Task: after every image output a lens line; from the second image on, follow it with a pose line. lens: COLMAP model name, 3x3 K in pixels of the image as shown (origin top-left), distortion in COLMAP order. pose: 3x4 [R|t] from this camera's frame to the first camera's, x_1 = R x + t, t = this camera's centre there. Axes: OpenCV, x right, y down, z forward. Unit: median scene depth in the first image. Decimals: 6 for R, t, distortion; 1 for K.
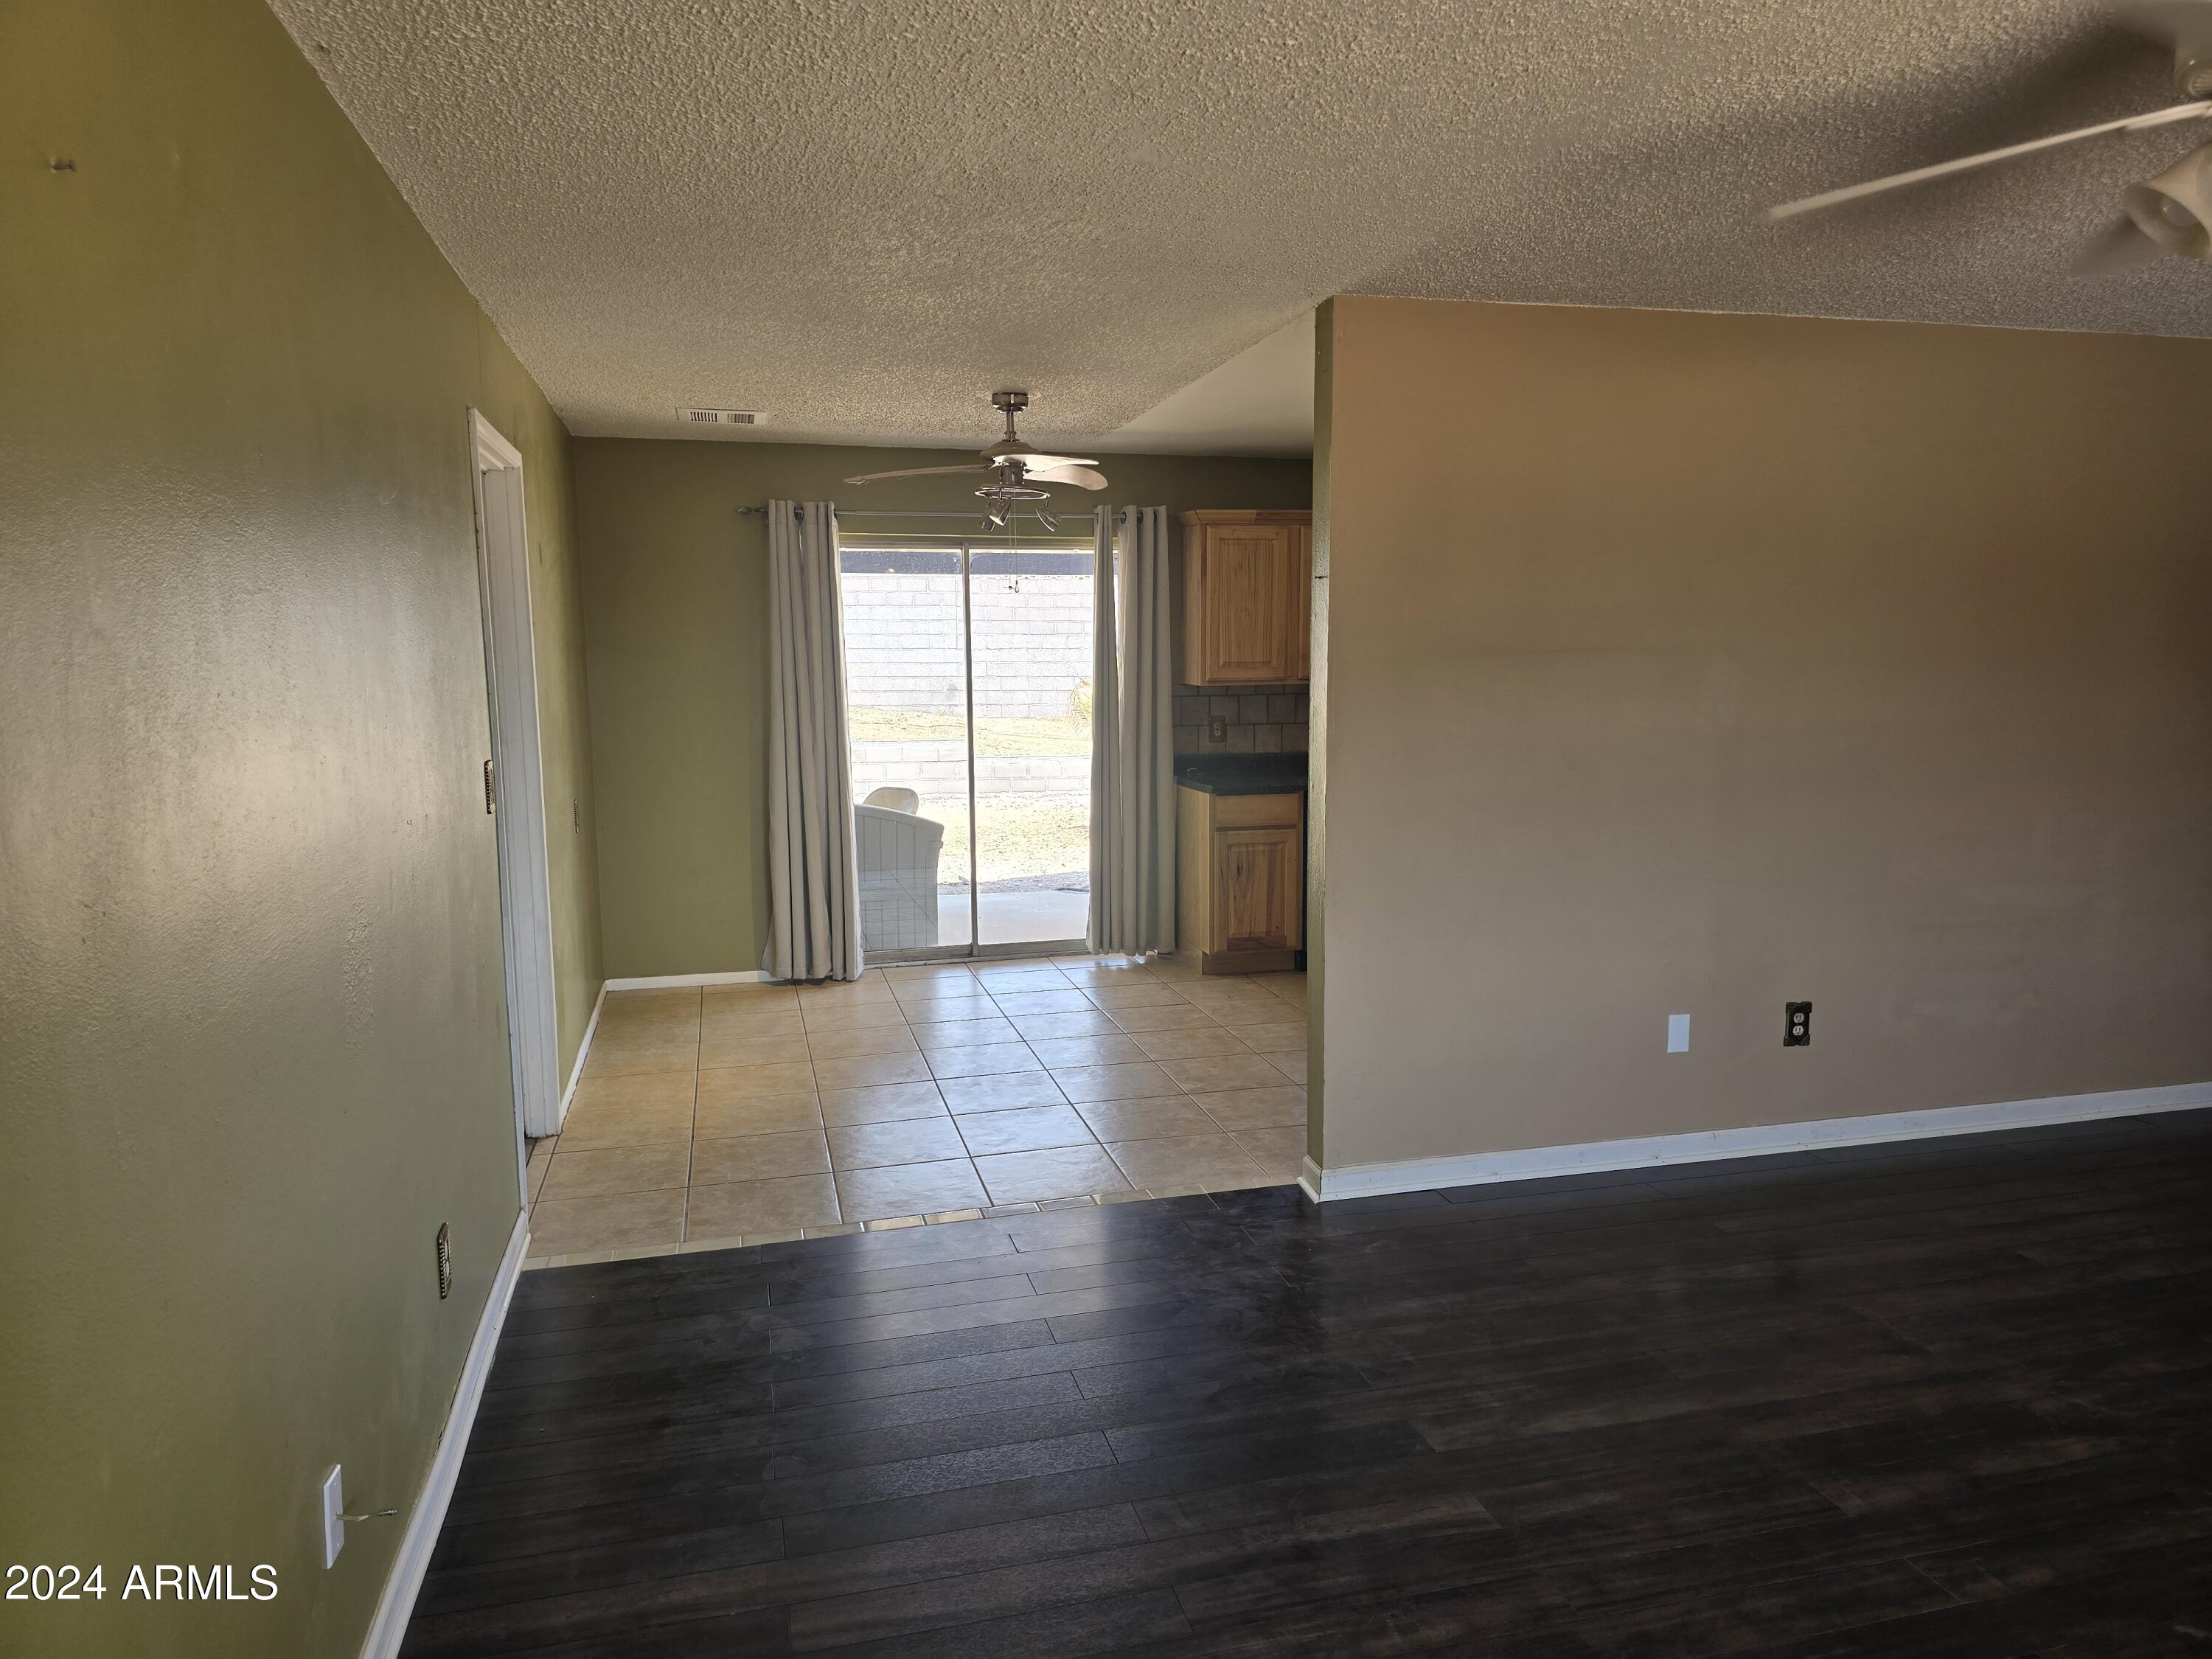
lens RADIAL K [[1483.4, 0, 1121.3], [0, 1483.4, 829.2], [0, 0, 1]] dist [0.066914, -0.058299]
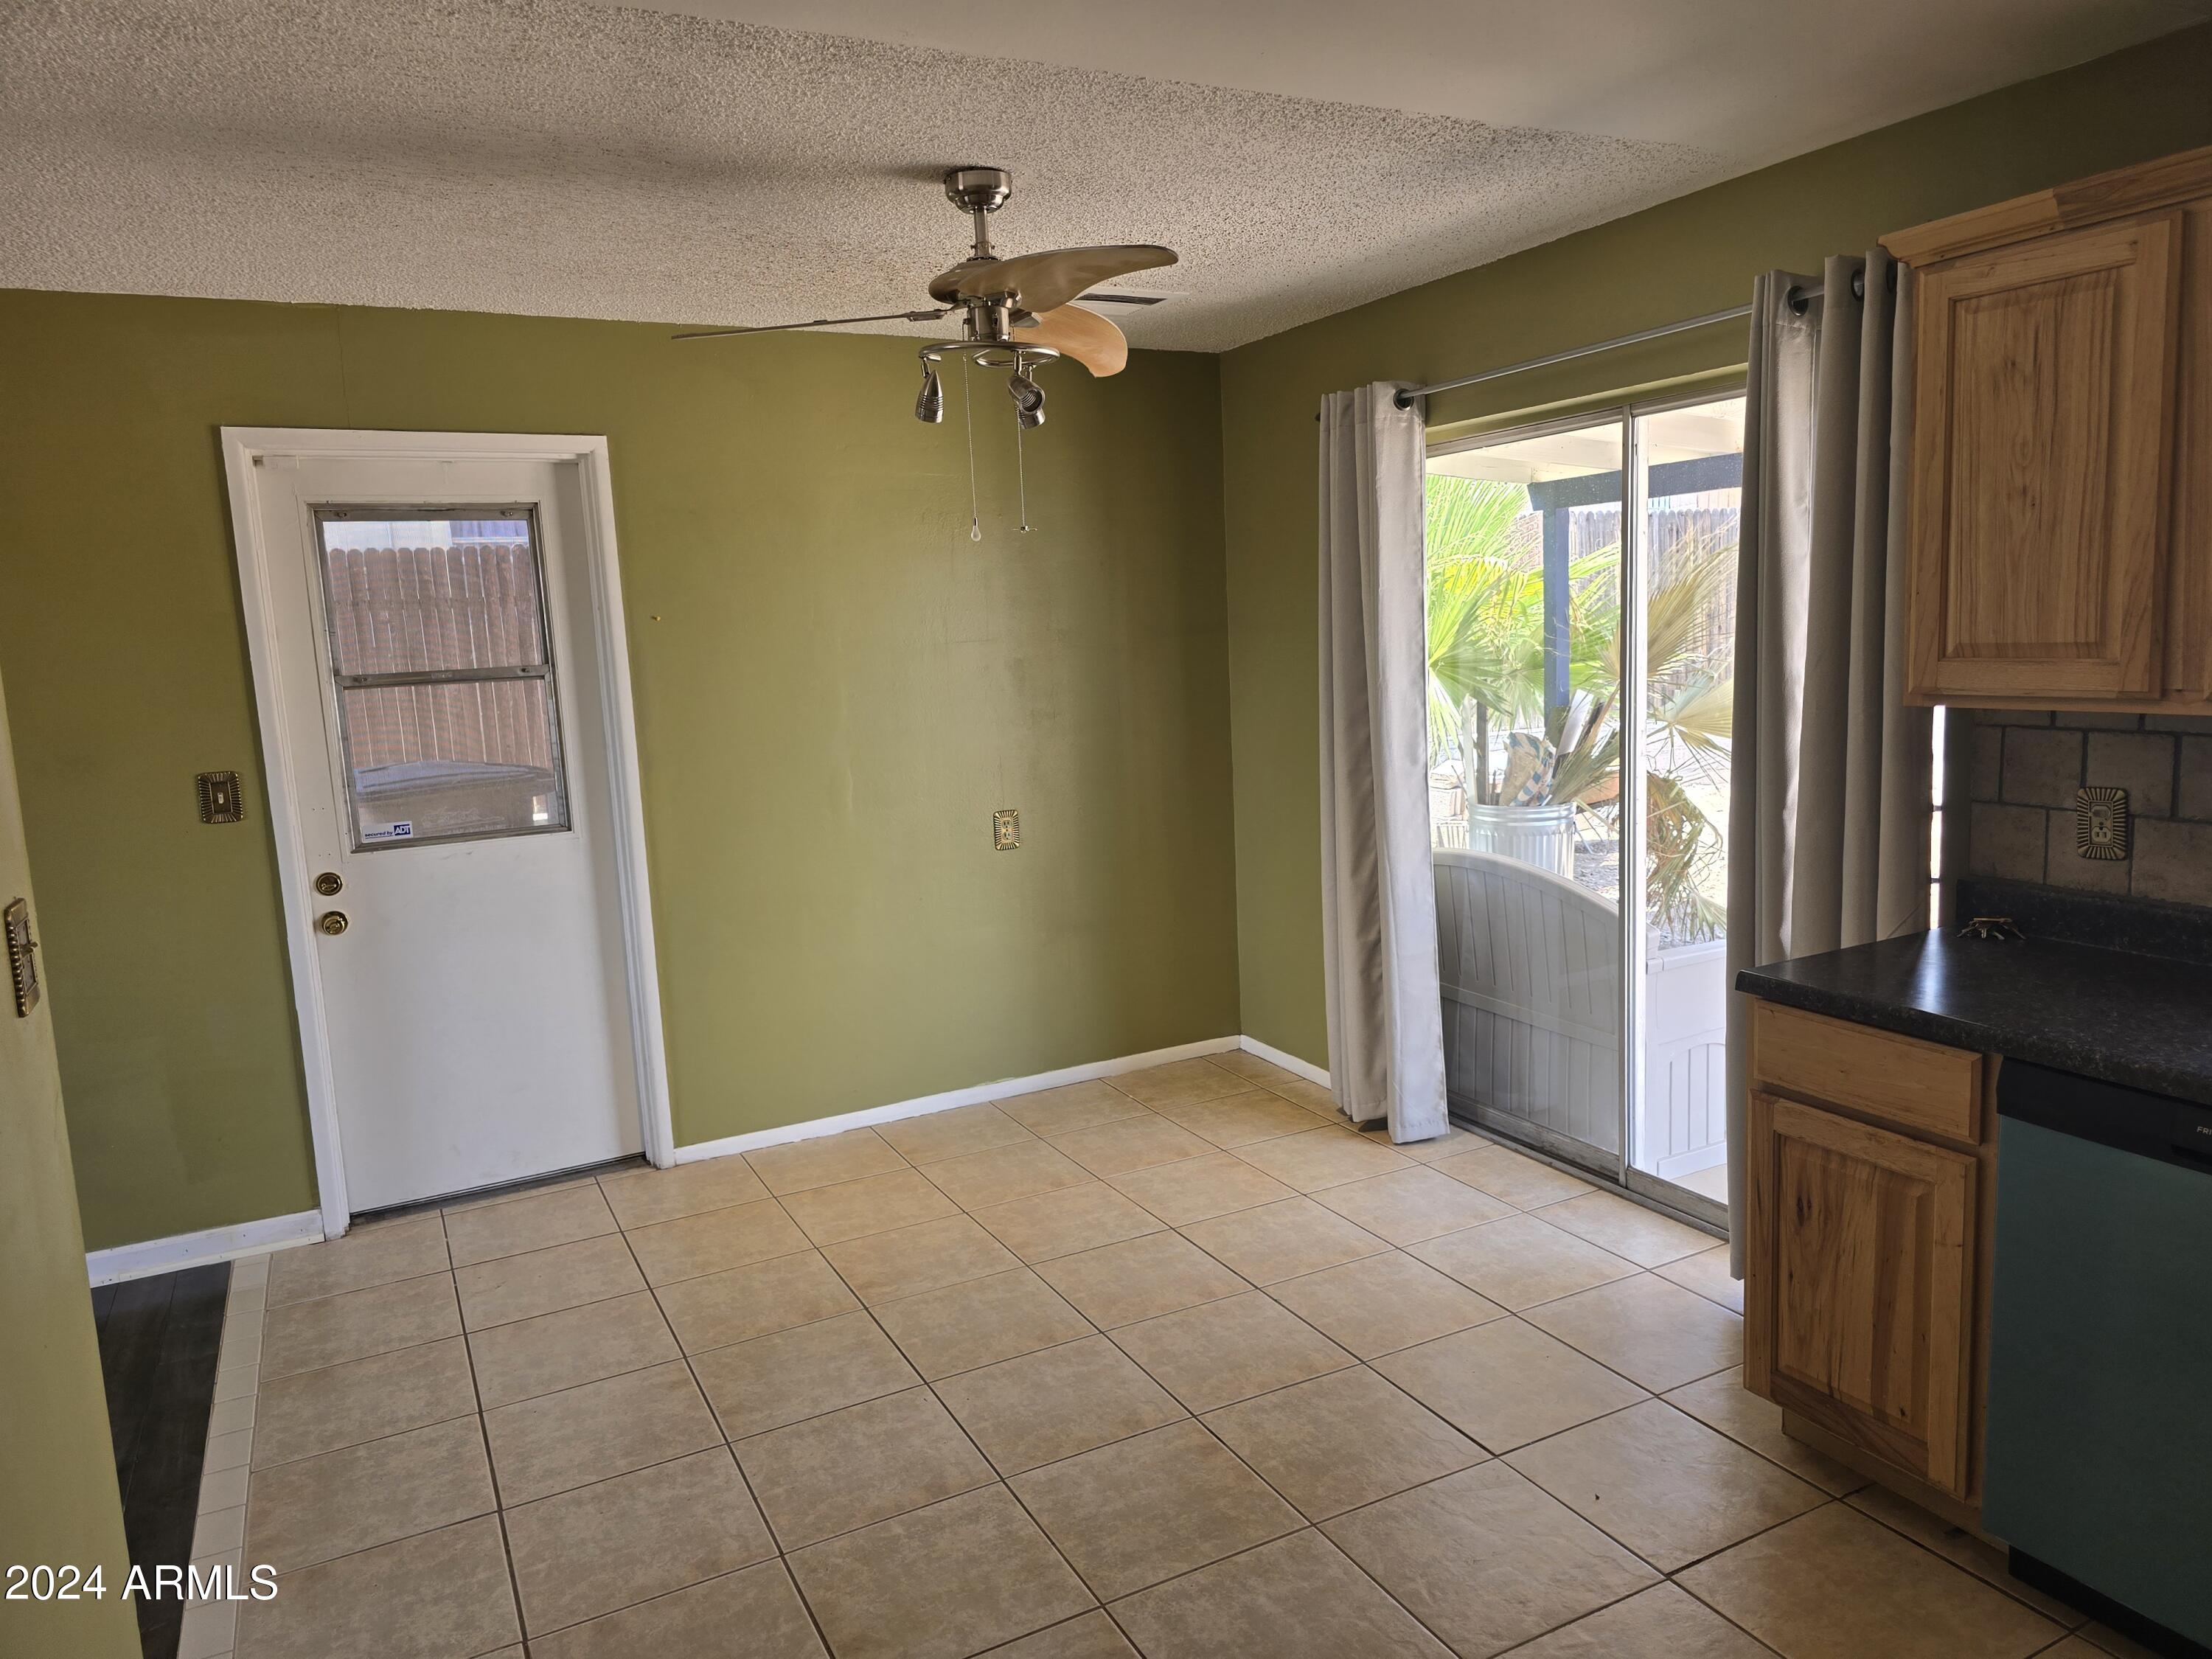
lens RADIAL K [[1483.4, 0, 1121.3], [0, 1483.4, 829.2], [0, 0, 1]] dist [0.066914, -0.058299]
pose [[0.224095, 0.132003, -0.965586, 0.761606], [-0.083197, 0.989759, 0.115999, -0.187048], [0.971010, 0.054339, 0.232783, 1.431302]]
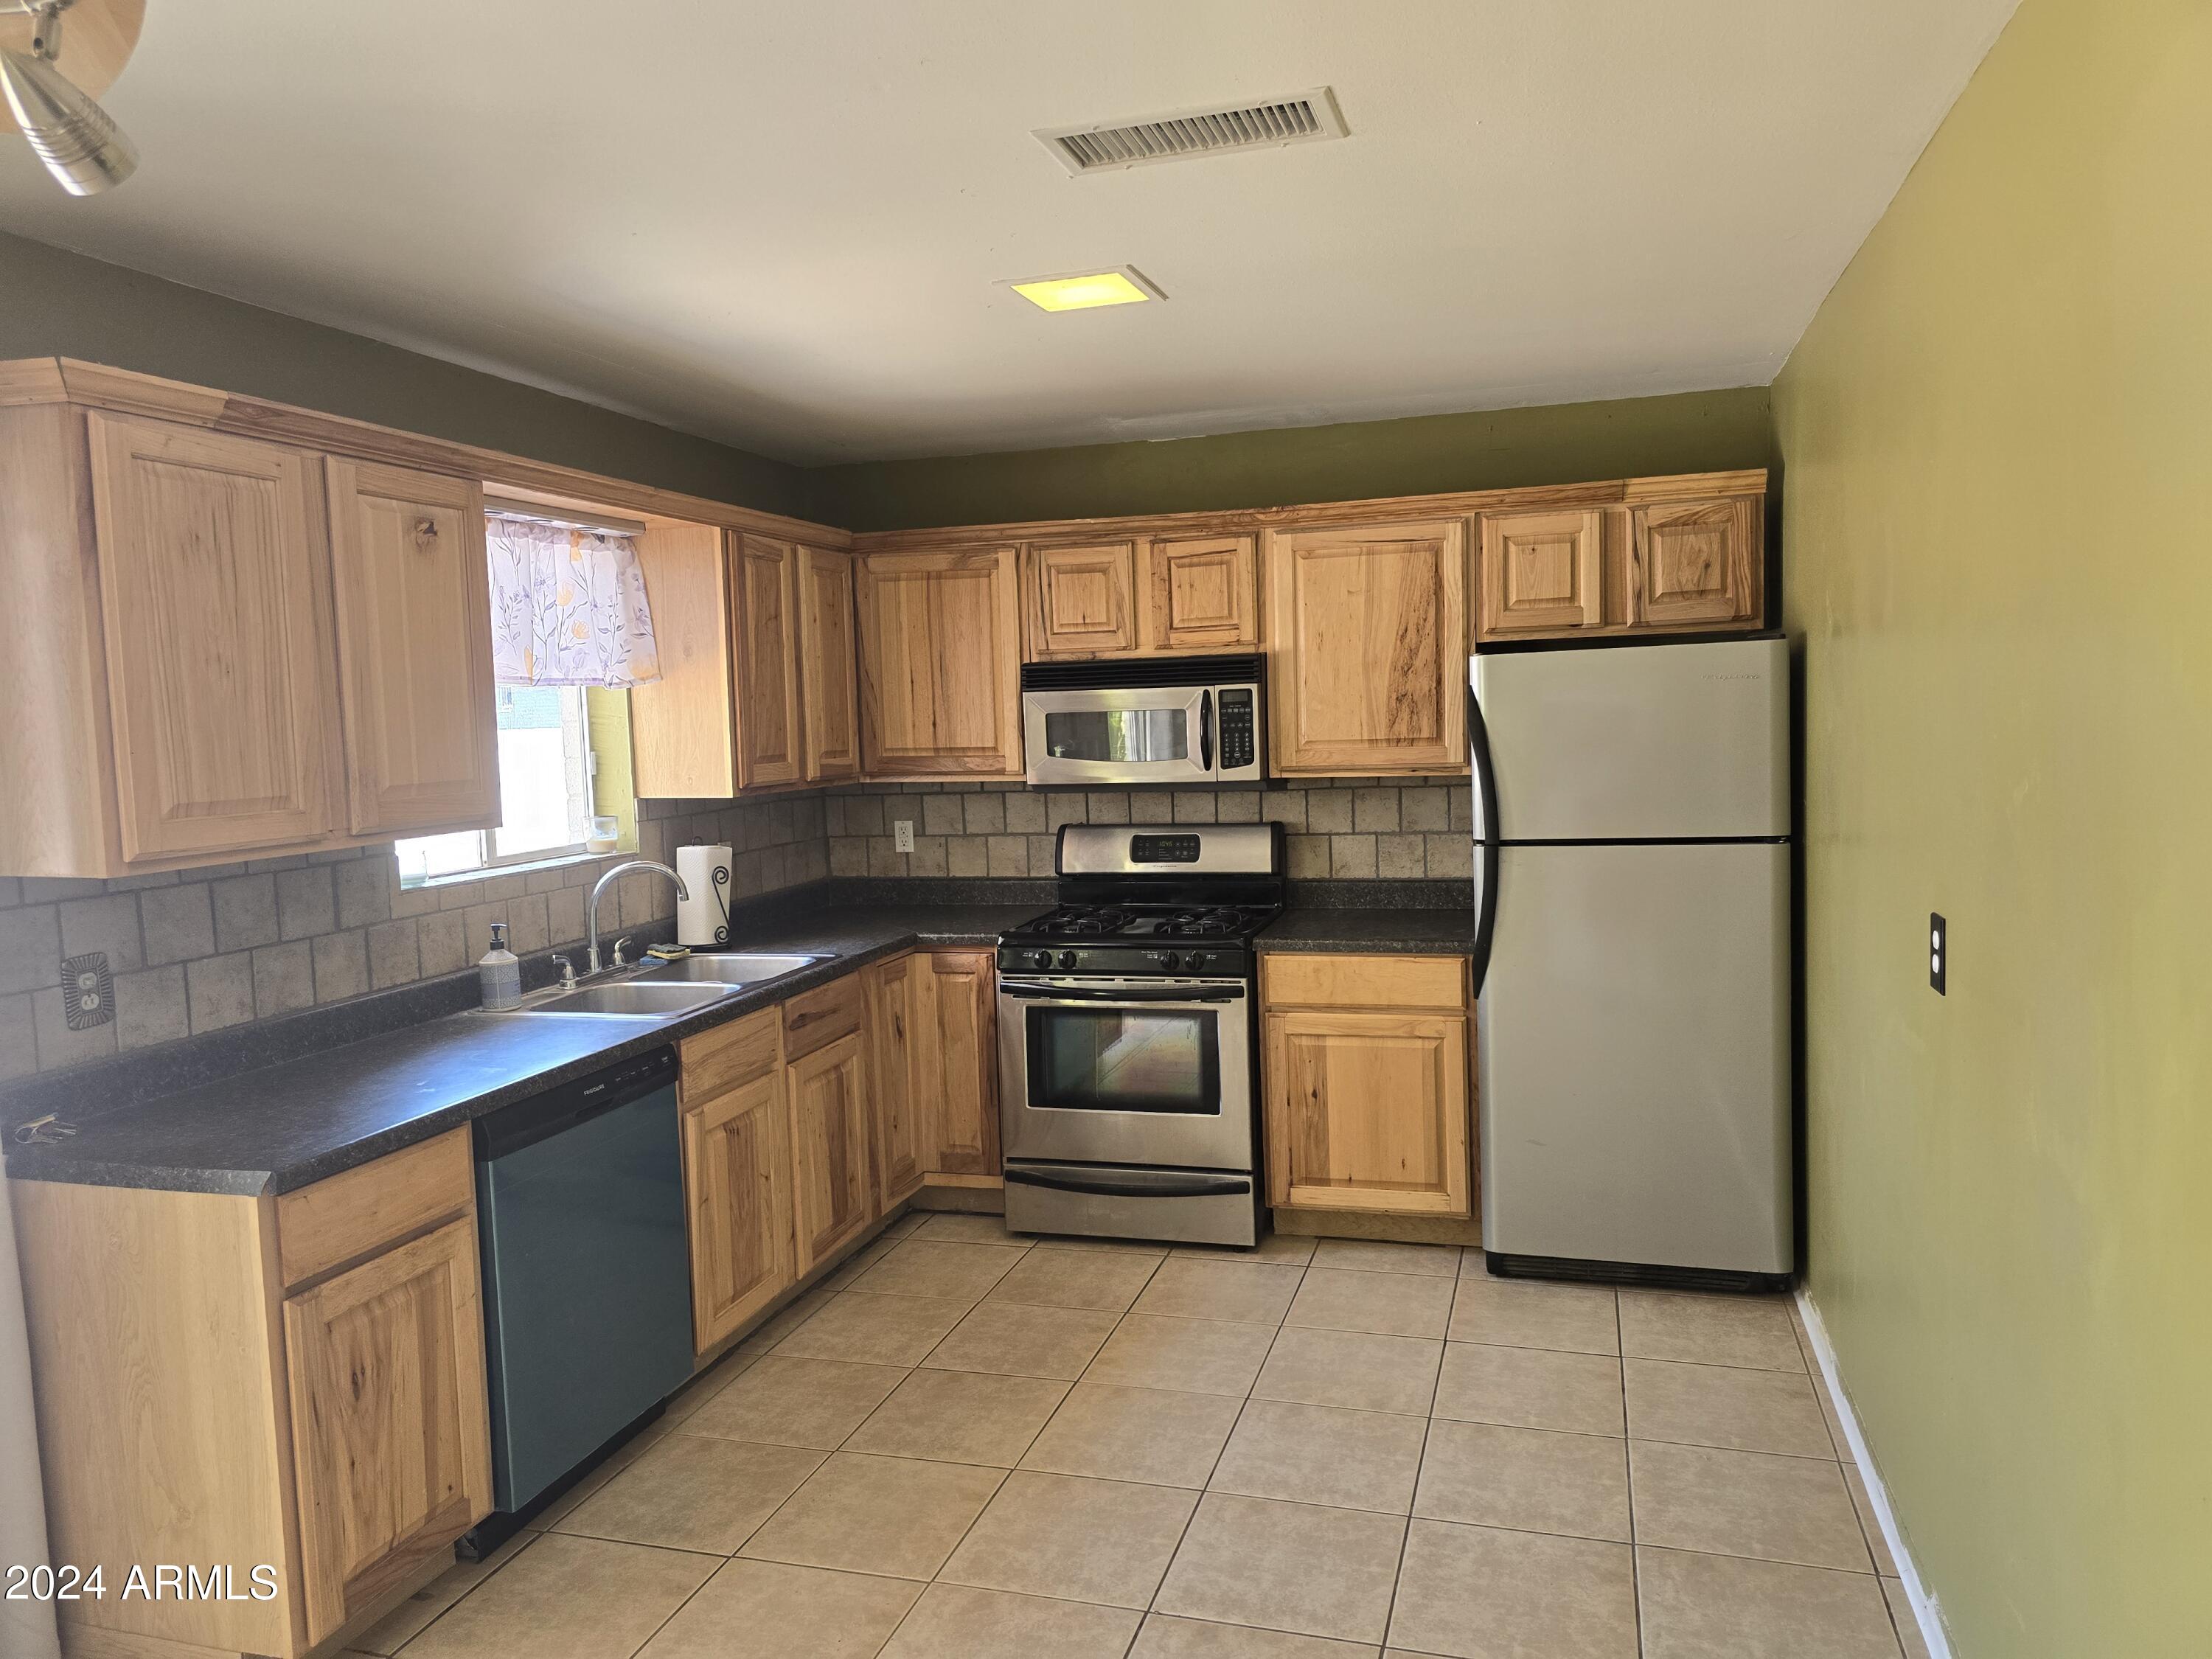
lens RADIAL K [[1483.4, 0, 1121.3], [0, 1483.4, 829.2], [0, 0, 1]] dist [0.066914, -0.058299]
pose [[0.520413, -0.078412, 0.850307, -0.236127], [0.139336, 0.990227, 0.006037, -0.155316], [-0.842470, 0.115336, 0.526253, 1.237373]]
